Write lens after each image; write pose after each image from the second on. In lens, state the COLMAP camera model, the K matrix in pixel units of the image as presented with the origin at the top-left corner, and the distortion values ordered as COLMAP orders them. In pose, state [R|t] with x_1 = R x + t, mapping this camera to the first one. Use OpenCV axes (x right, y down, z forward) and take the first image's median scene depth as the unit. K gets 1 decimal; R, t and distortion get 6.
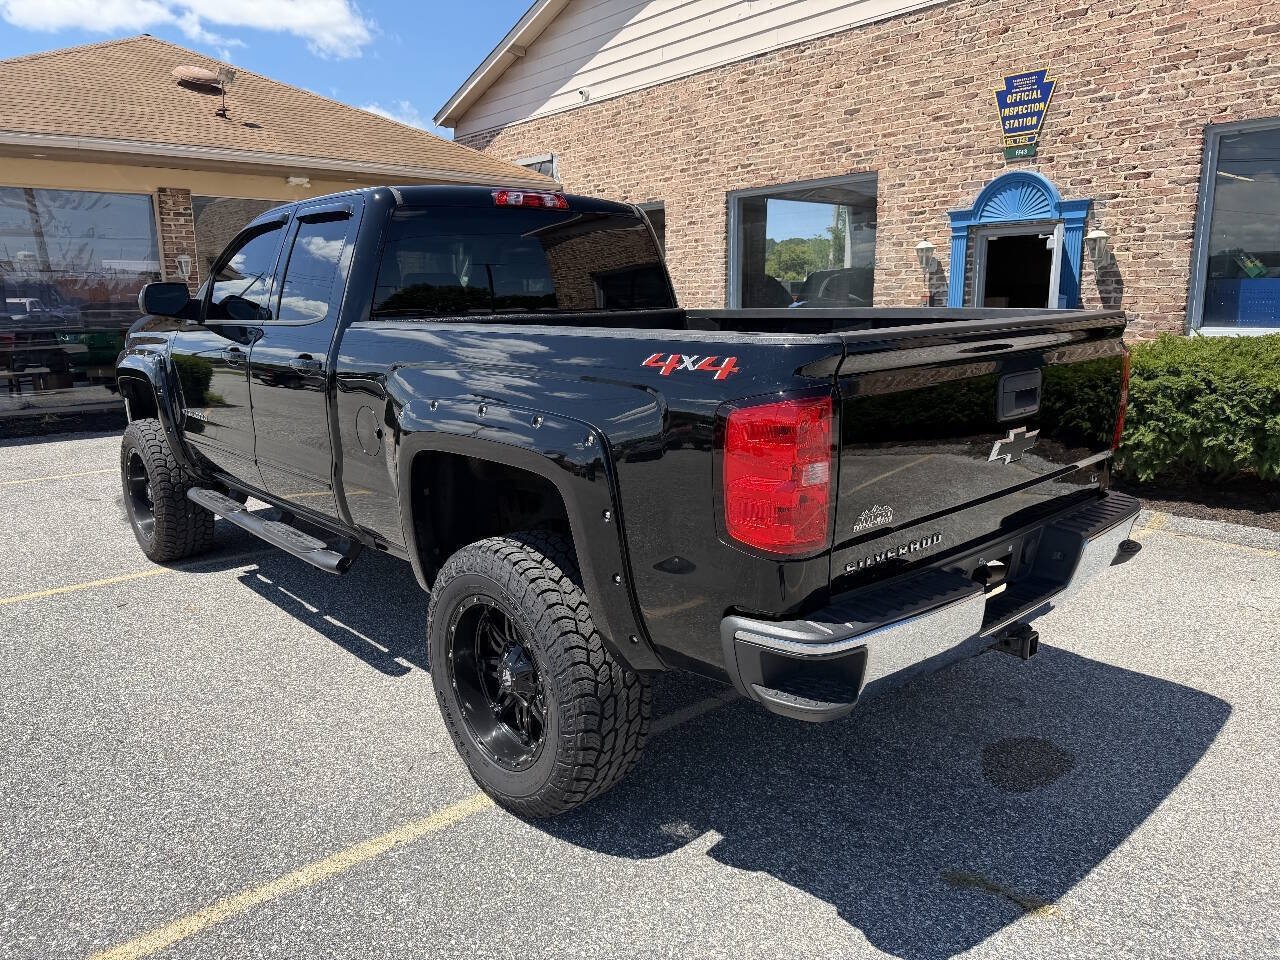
lens RADIAL K [[904.4, 0, 639.9], [0, 904.4, 497.8], [0, 0, 1]] dist [0.010830, -0.027457]
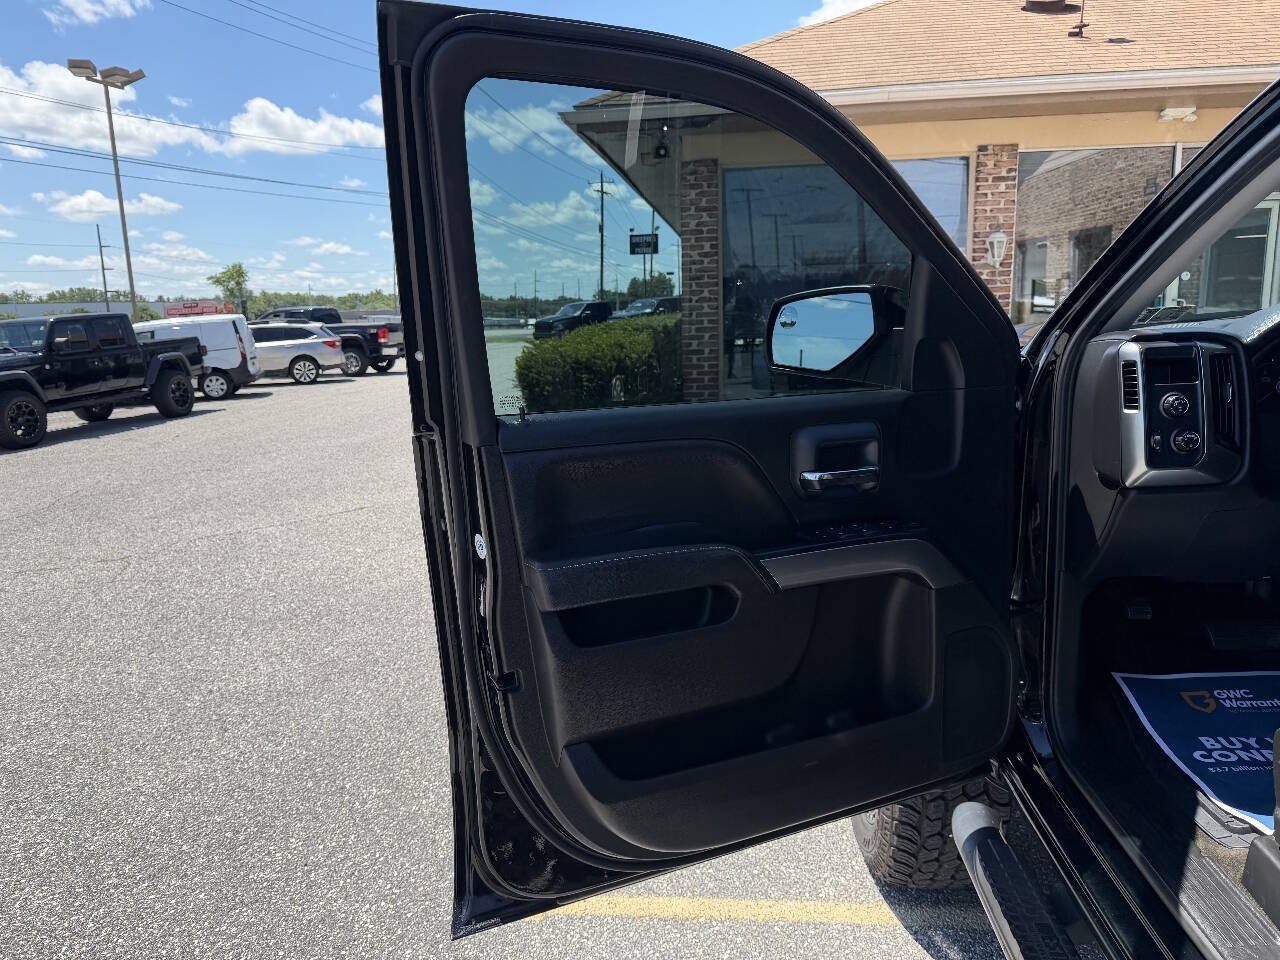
lens RADIAL K [[904.4, 0, 630.3], [0, 904.4, 486.3], [0, 0, 1]] dist [0.010830, -0.027457]
pose [[0.684146, 0.131739, -0.717348, -0.138679], [-0.128479, 0.989940, 0.059267, -0.062940], [0.717939, 0.051617, 0.694189, 0.257393]]
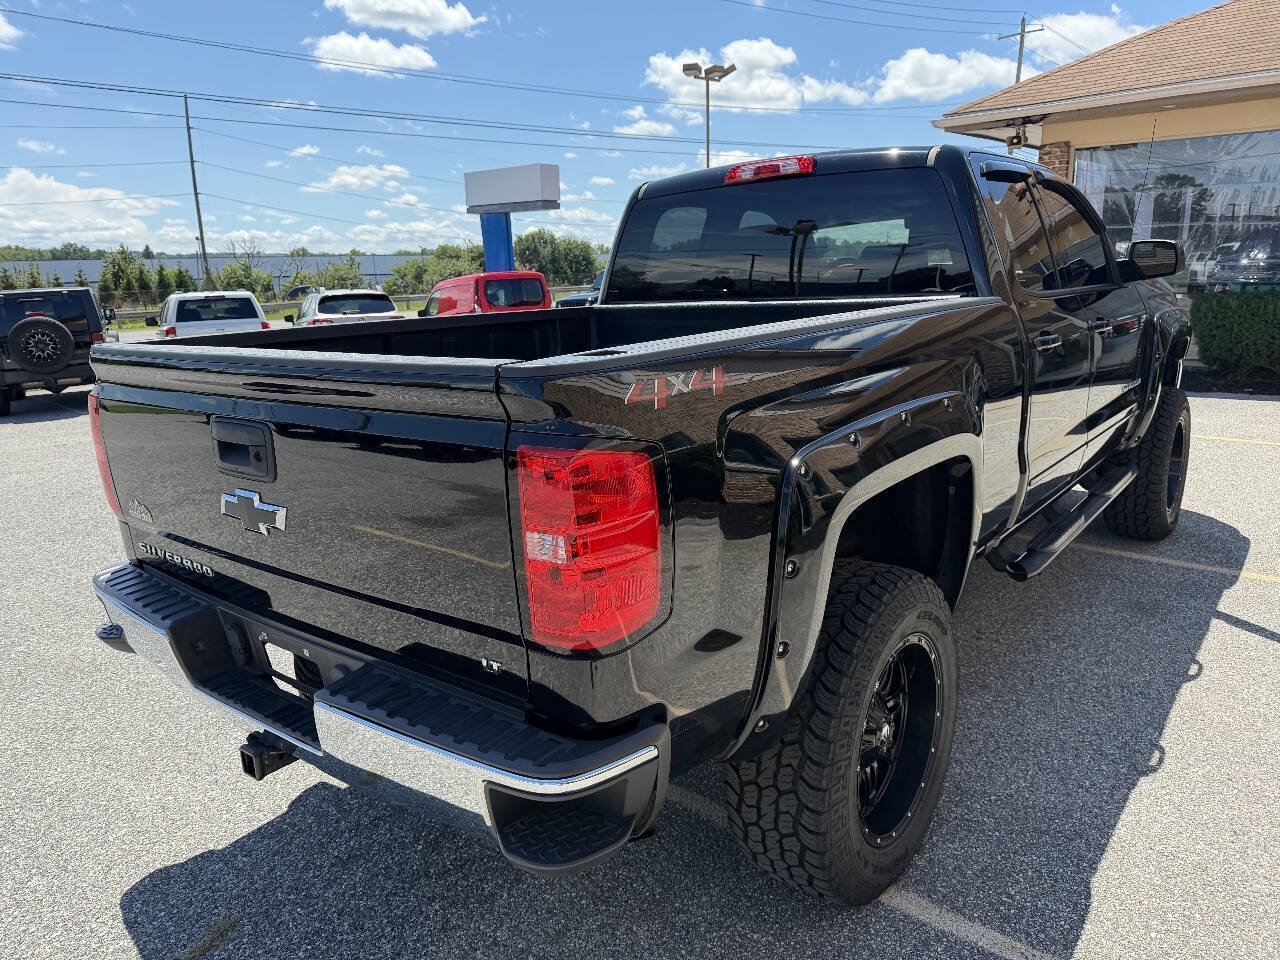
lens RADIAL K [[904.4, 0, 645.0], [0, 904.4, 507.4], [0, 0, 1]] dist [0.010830, -0.027457]
pose [[0.159309, 0.254298, -0.953915, 0.252155], [-0.179042, 0.957674, 0.225399, -0.062569], [0.970858, 0.134883, 0.198096, 0.247661]]
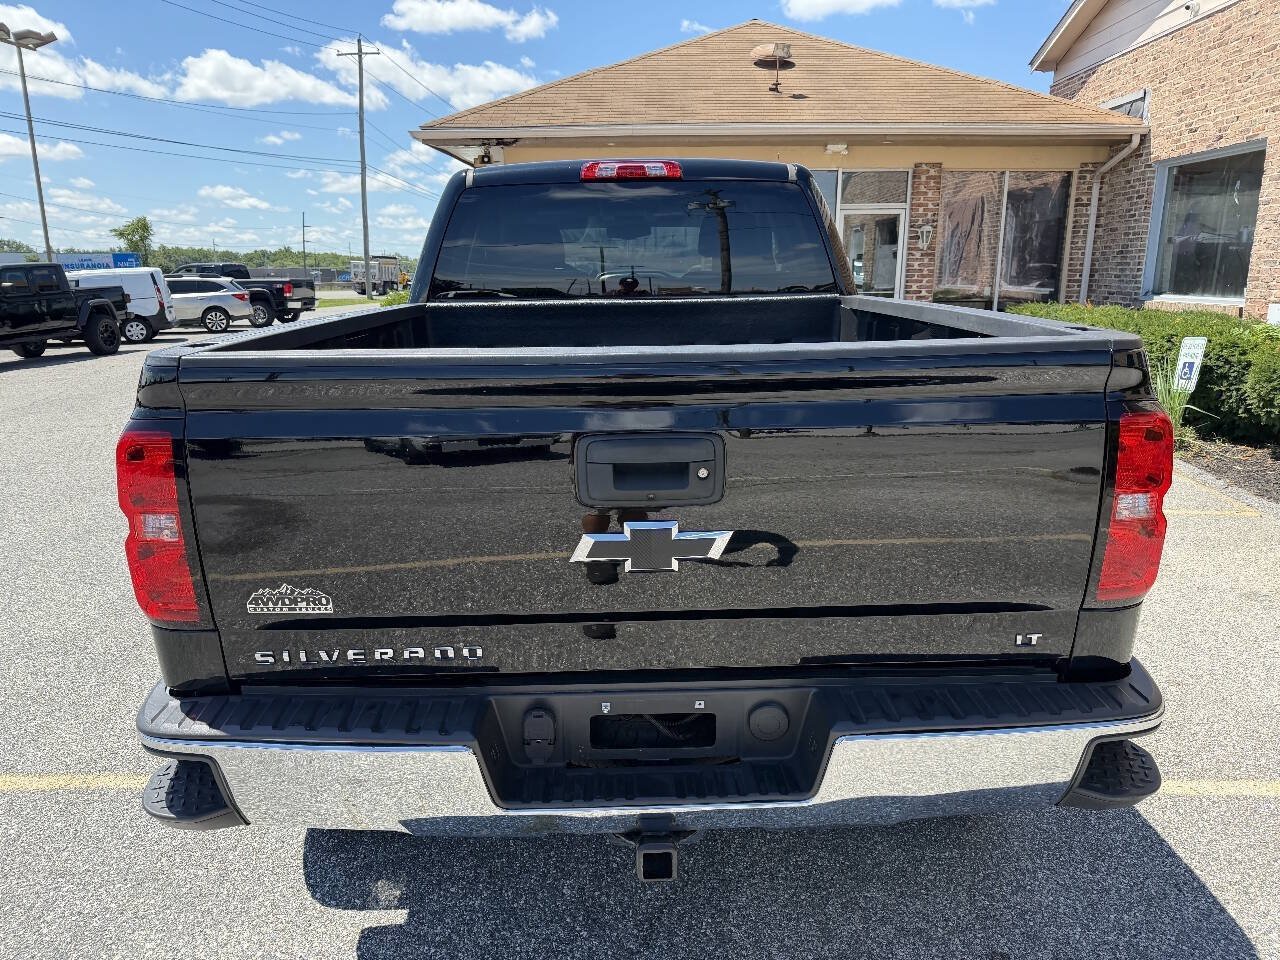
lens RADIAL K [[904.4, 0, 634.3], [0, 904.4, 498.3], [0, 0, 1]] dist [0.010830, -0.027457]
pose [[0.746961, 0.170019, -0.642761, 0.164755], [-0.144260, 0.985165, 0.092942, -0.030372], [0.649028, 0.023301, 0.760408, 0.105631]]
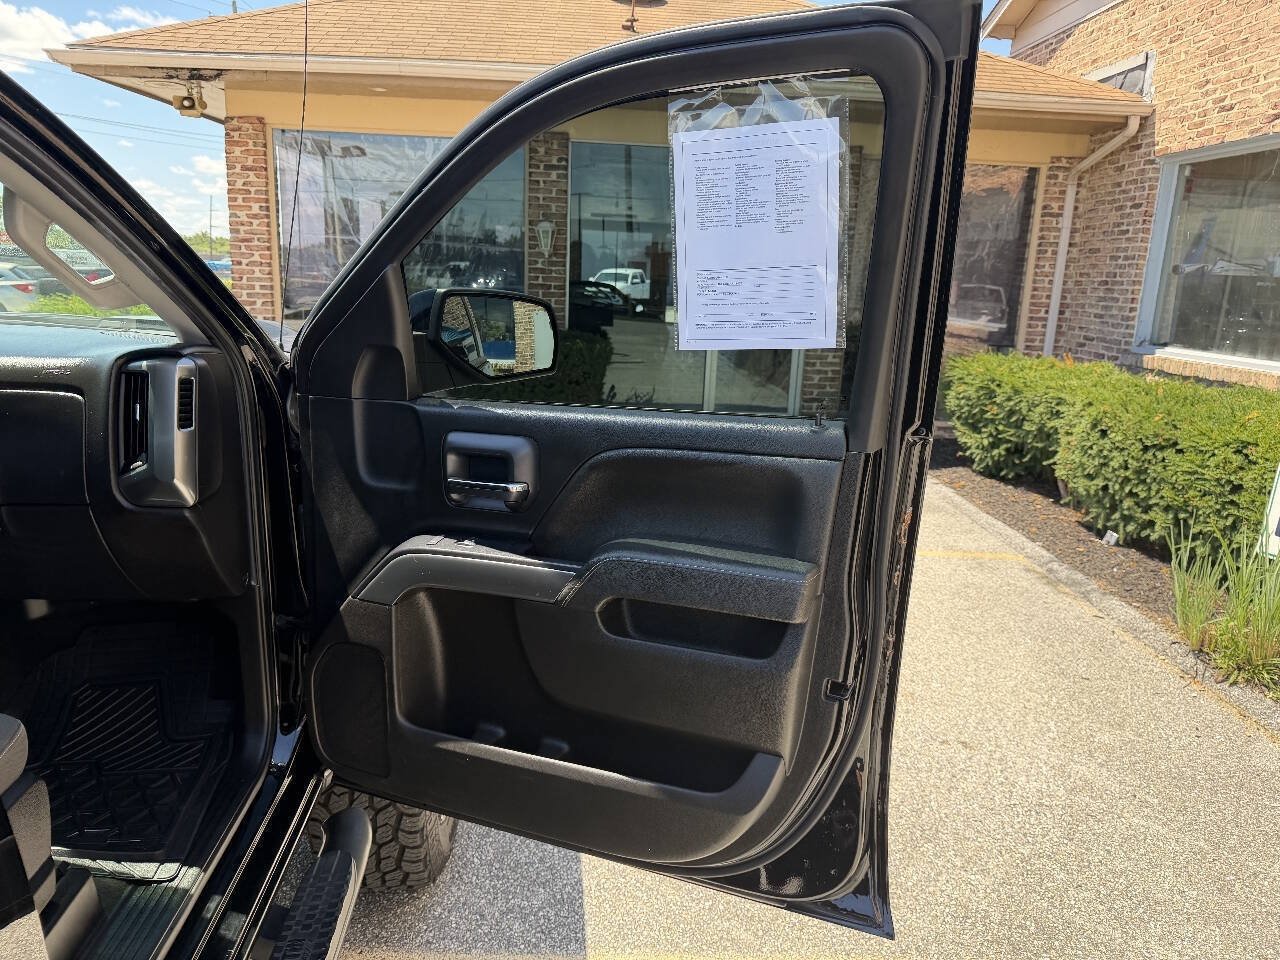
lens RADIAL K [[904.4, 0, 635.4], [0, 904.4, 483.6], [0, 0, 1]] dist [0.010830, -0.027457]
pose [[0.789177, 0.178525, -0.587646, 0.034984], [-0.176095, 0.982421, 0.061970, -0.105508], [0.588379, 0.054577, 0.806741, 0.420045]]
